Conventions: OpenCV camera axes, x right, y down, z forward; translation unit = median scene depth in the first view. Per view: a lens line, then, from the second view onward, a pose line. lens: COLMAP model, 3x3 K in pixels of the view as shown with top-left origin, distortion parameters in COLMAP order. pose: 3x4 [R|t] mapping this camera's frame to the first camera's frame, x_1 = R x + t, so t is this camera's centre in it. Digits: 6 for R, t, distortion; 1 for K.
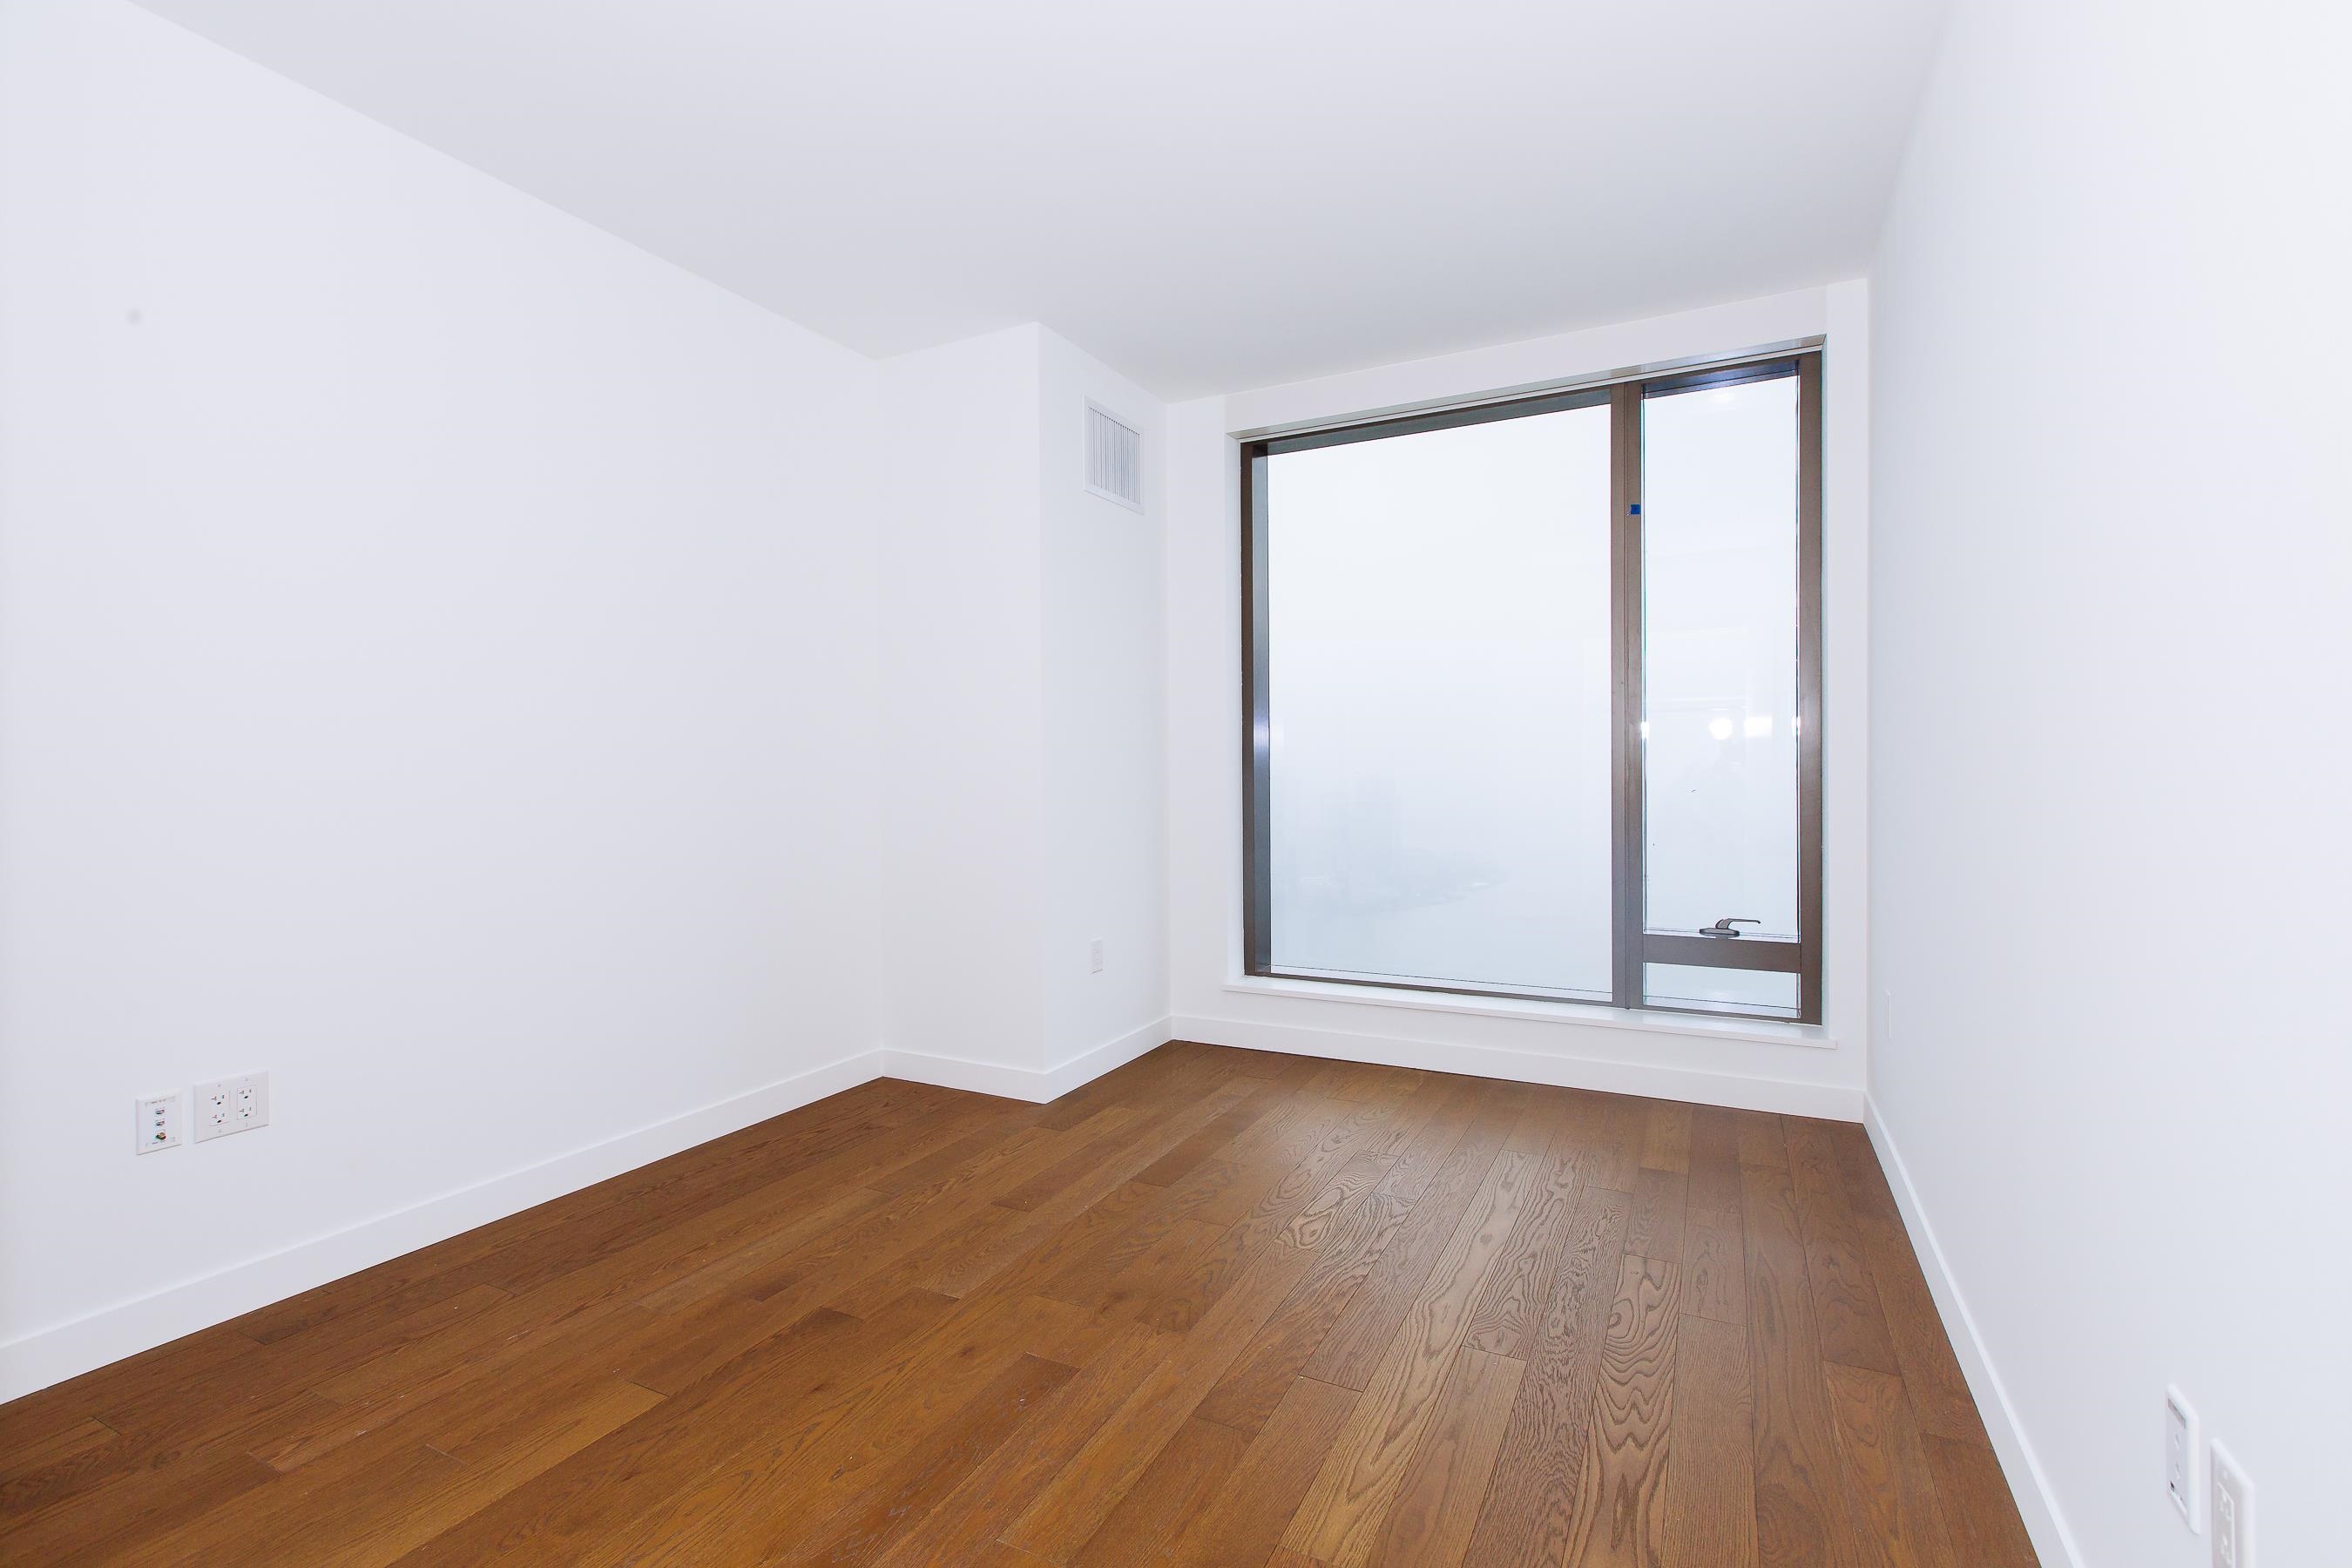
lens RADIAL K [[1048.9, 0, 1176.0], [0, 1048.9, 784.0], [0, 0, 1]] dist [-0.003088, 0.000100]
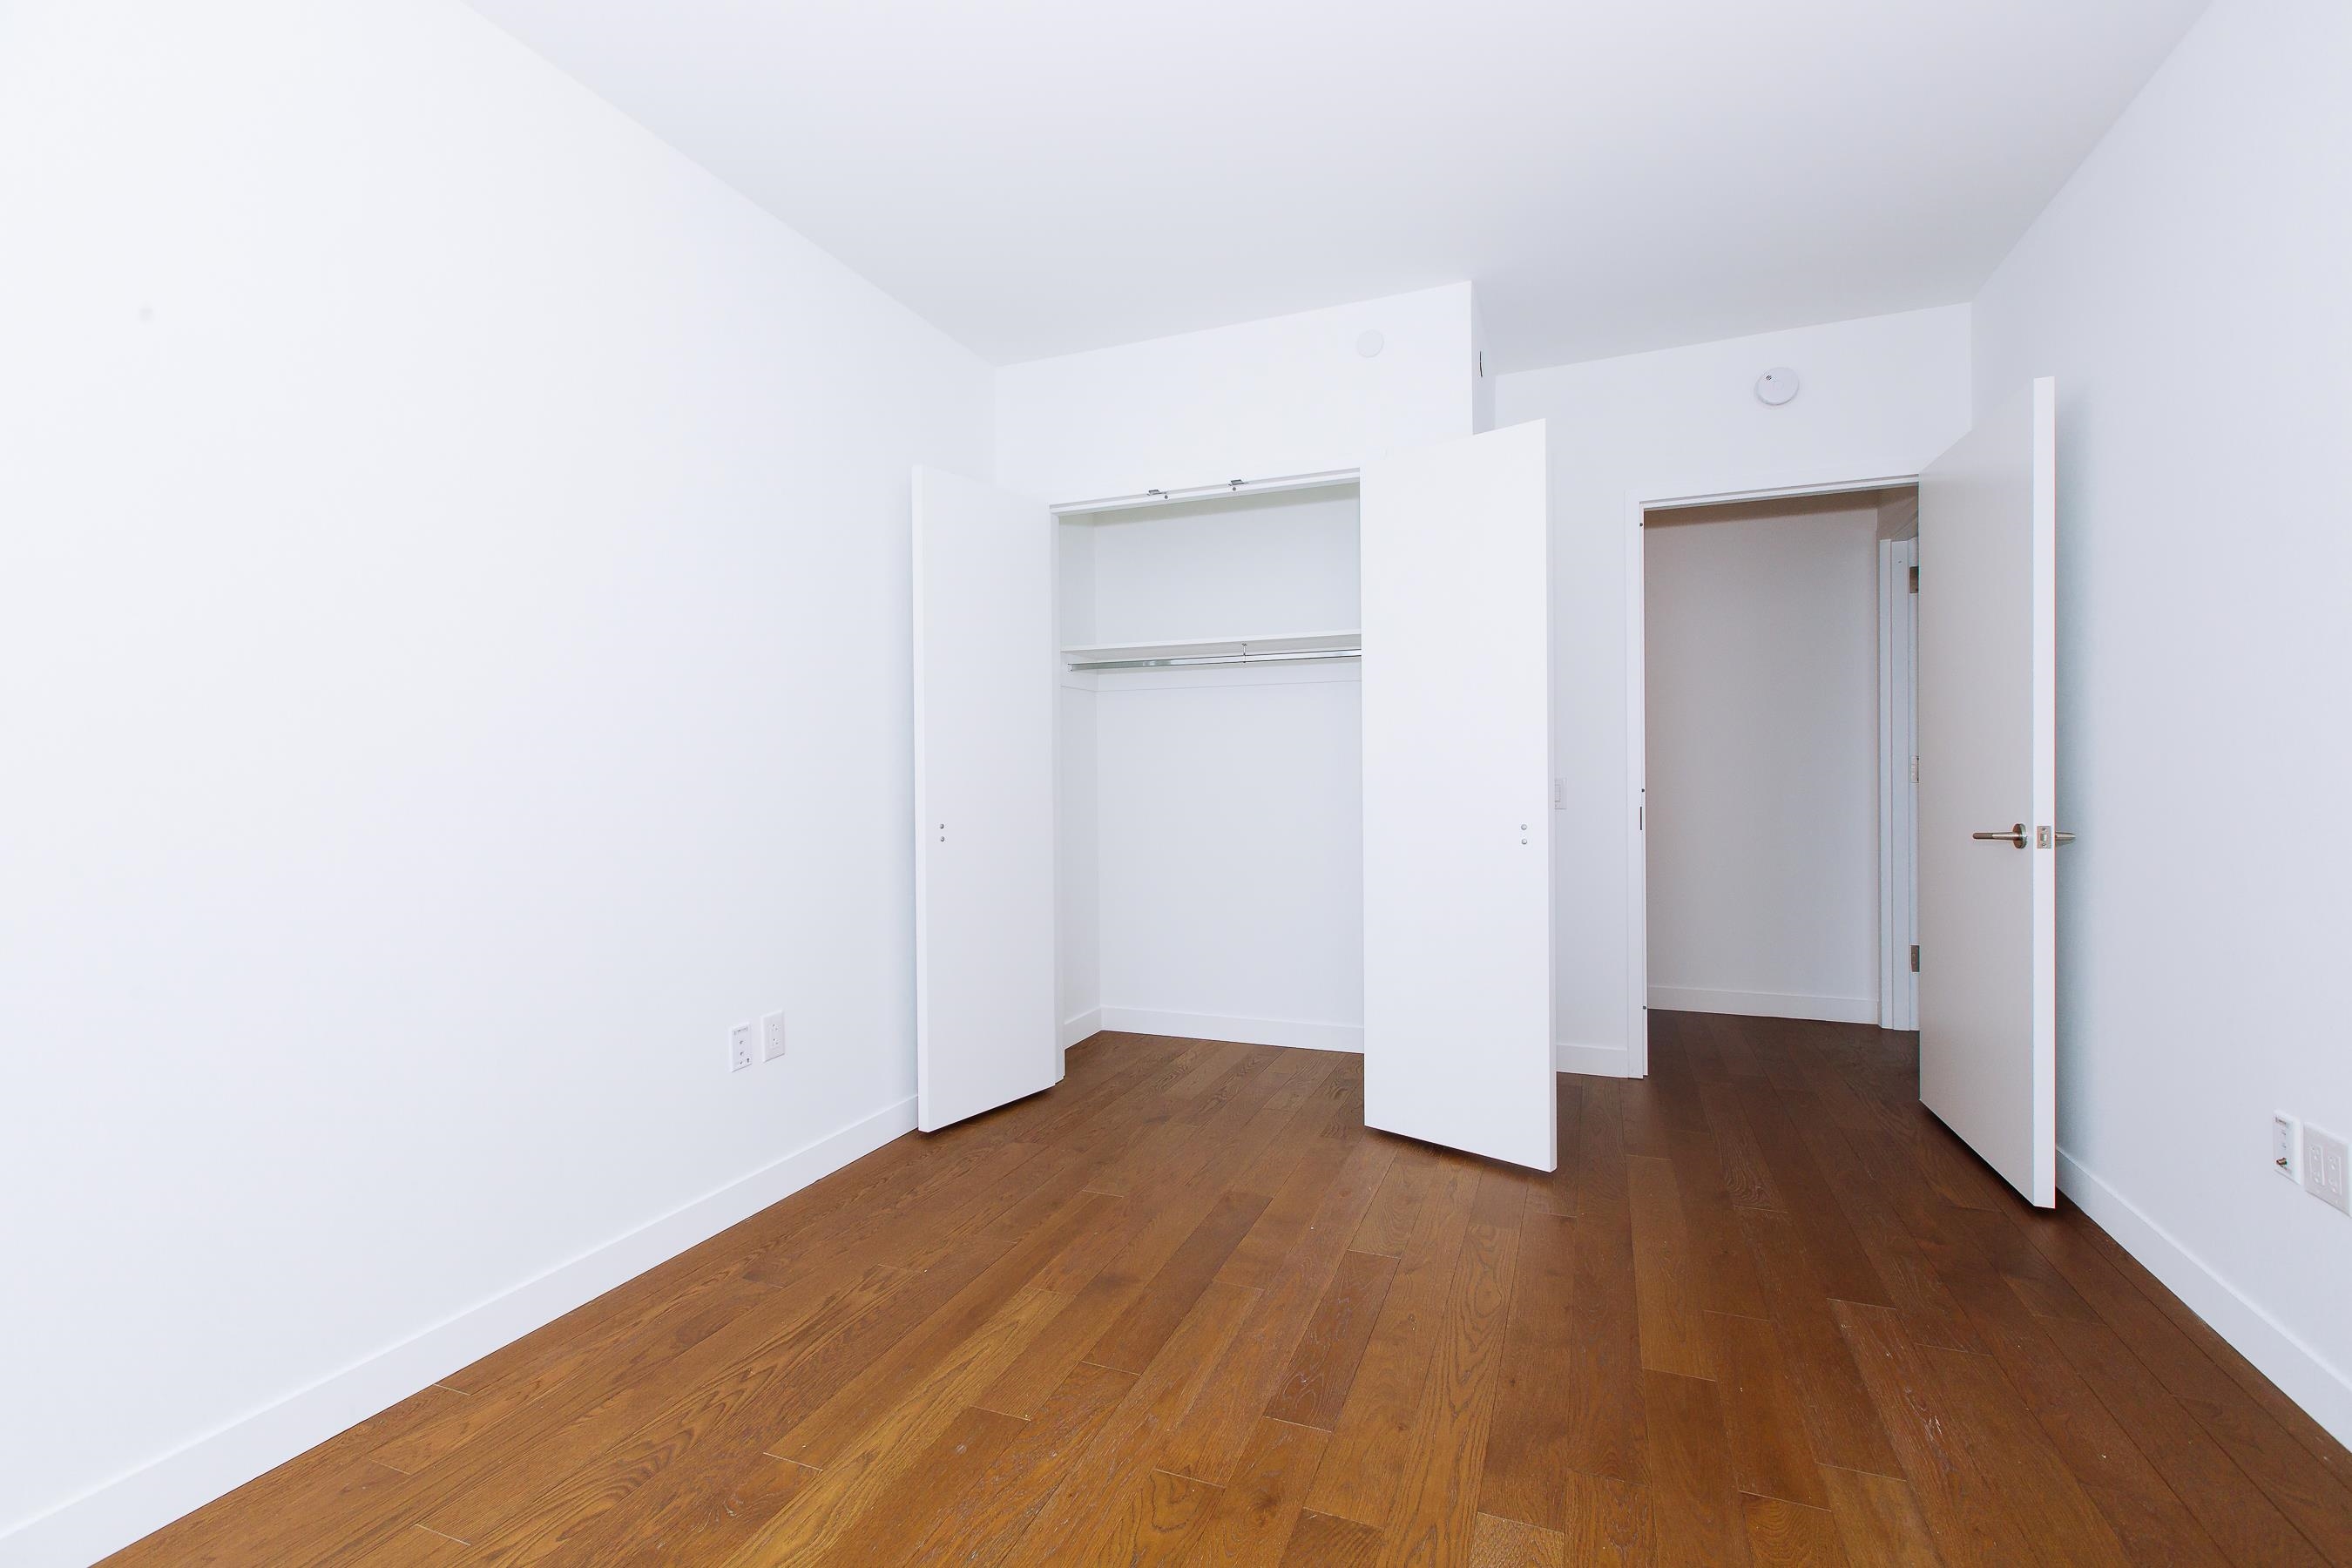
lens RADIAL K [[1048.9, 0, 1176.0], [0, 1048.9, 784.0], [0, 0, 1]] dist [-0.003088, 0.000100]
pose [[-0.995197, 0.016888, -0.096426, 0.074245], [0.015110, 0.999703, 0.019137, -0.025654], [0.096721, 0.017589, -0.995156, 2.143016]]
